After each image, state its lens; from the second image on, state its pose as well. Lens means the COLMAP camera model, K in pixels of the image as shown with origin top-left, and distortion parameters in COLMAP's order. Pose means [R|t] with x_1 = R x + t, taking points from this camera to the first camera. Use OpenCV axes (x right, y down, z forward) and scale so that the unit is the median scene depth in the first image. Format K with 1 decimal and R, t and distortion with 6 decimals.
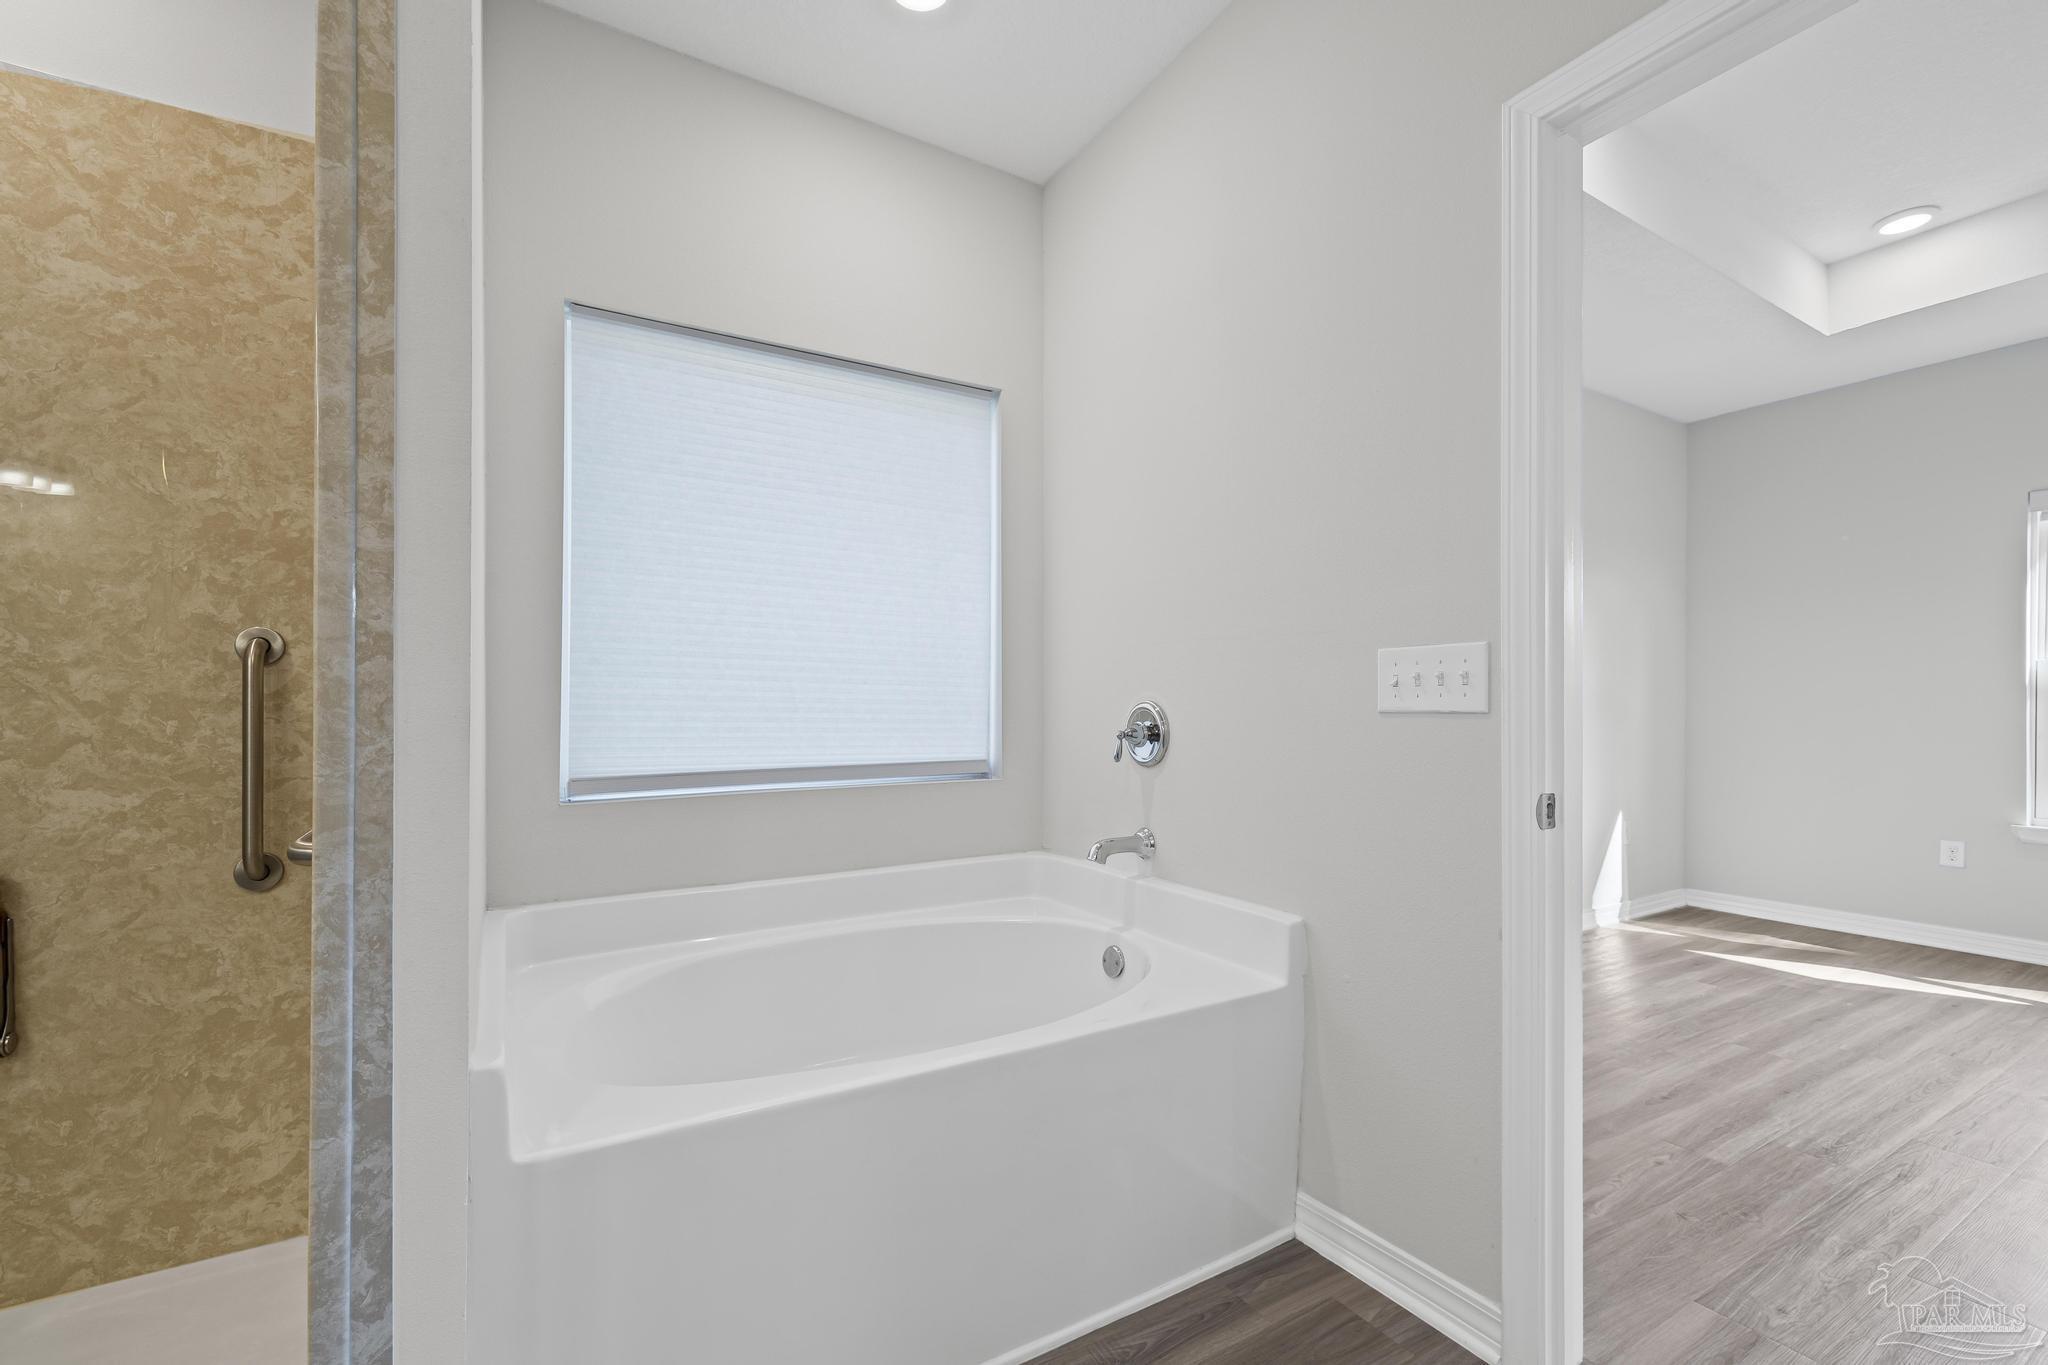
lens RADIAL K [[869.7, 0, 1016.2], [0, 869.7, 711.0], [0, 0, 1]] dist [-0.001905, 0.000035]
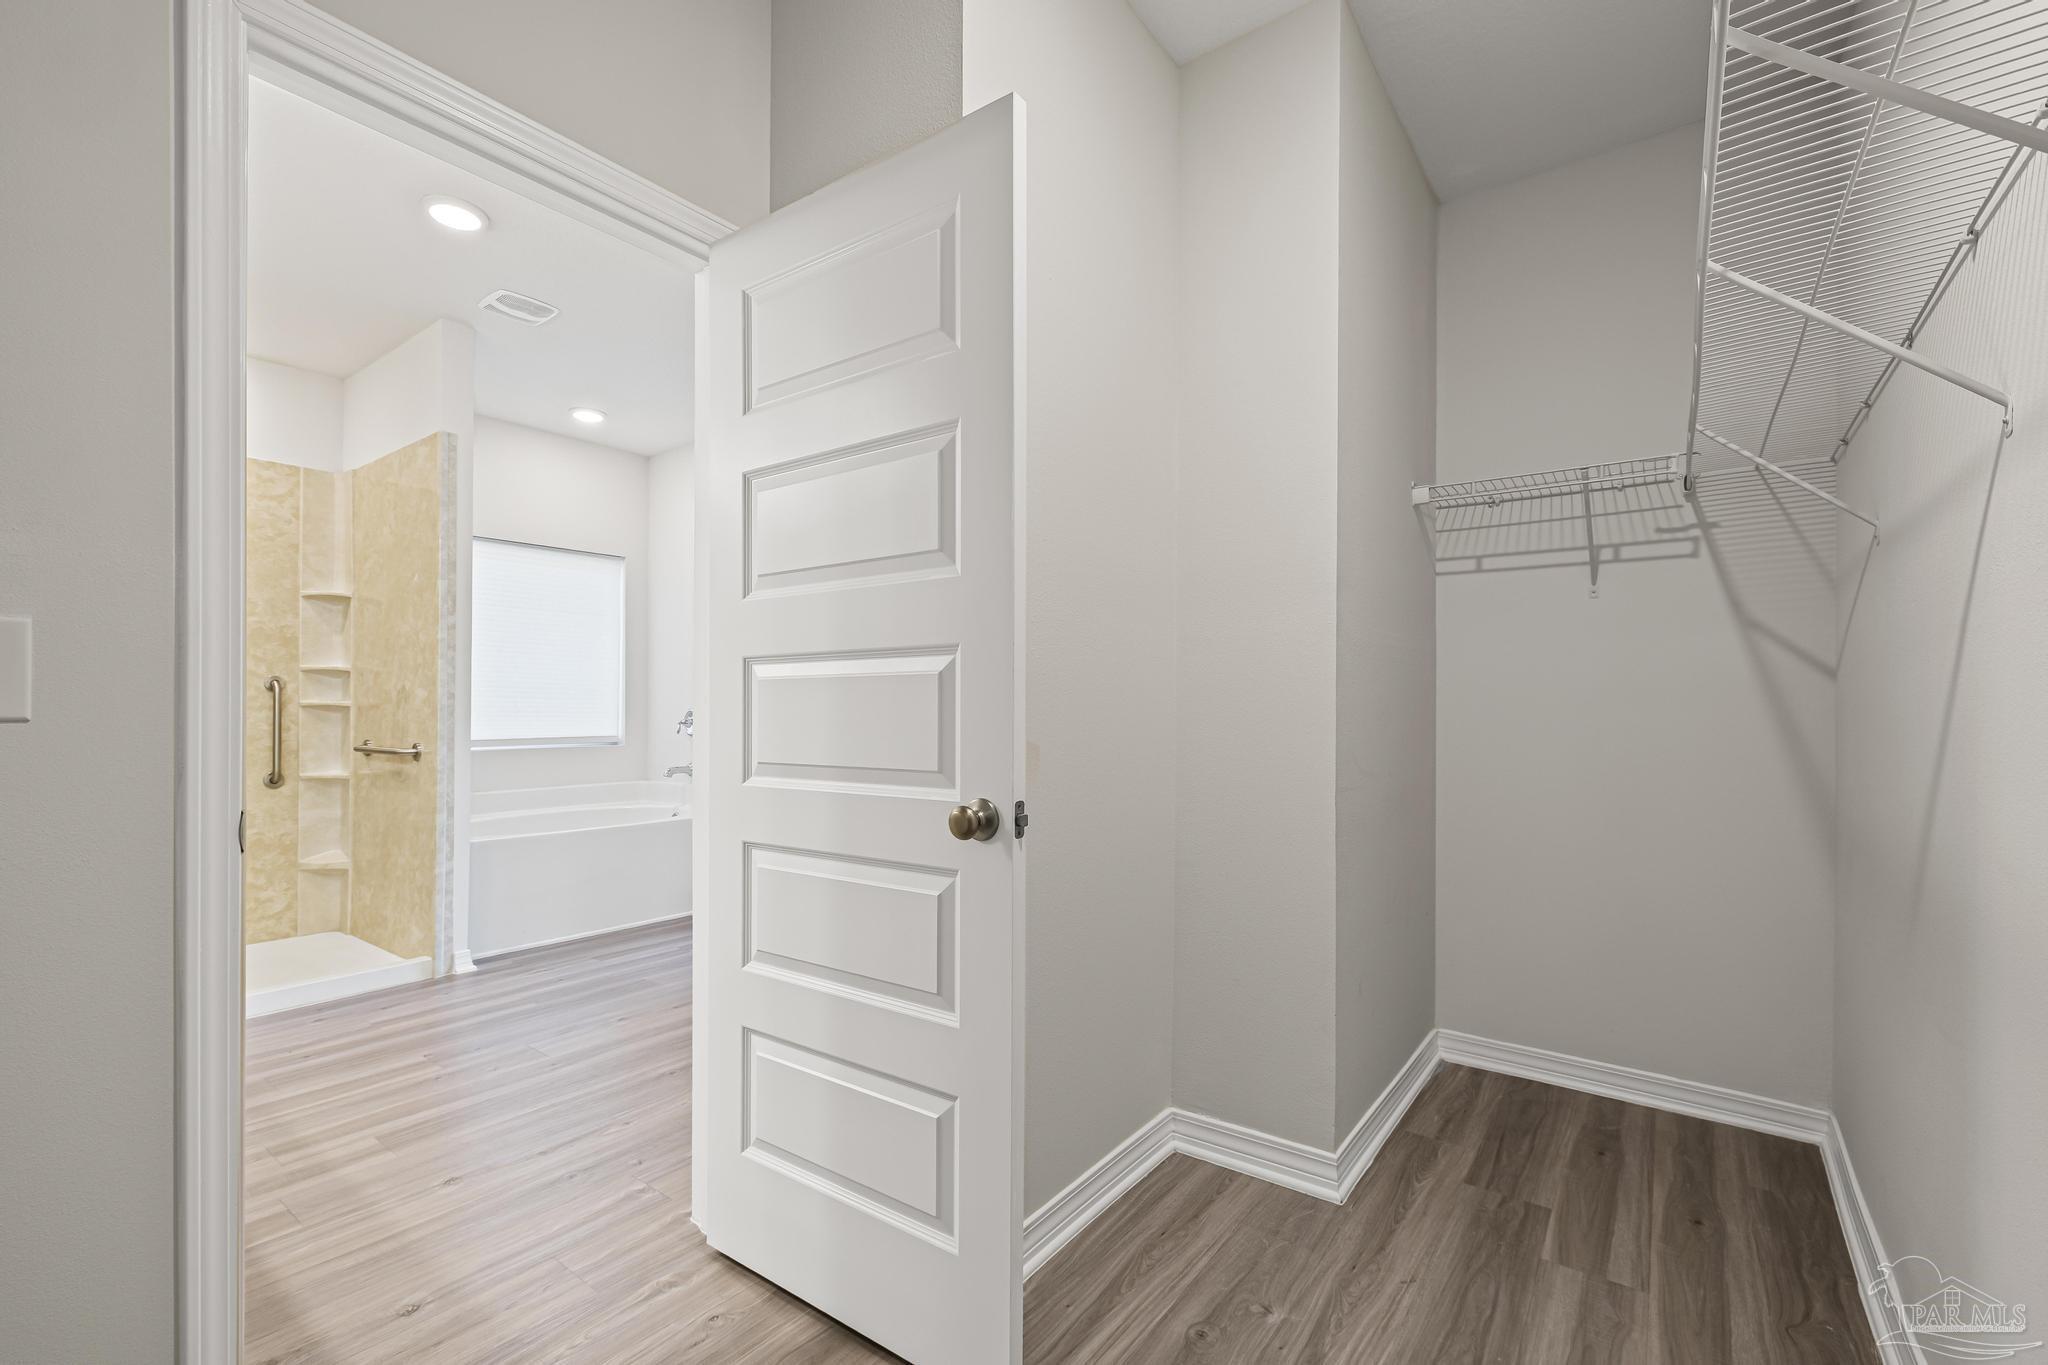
lens RADIAL K [[869.7, 0, 1016.2], [0, 869.7, 711.0], [0, 0, 1]] dist [-0.001905, 0.000035]
pose [[0.924044, 0.005216, 0.382250, 0.080527], [-0.004076, 0.999985, -0.003791, -0.000398], [-0.382263, 0.001945, 0.924051, -1.921117]]
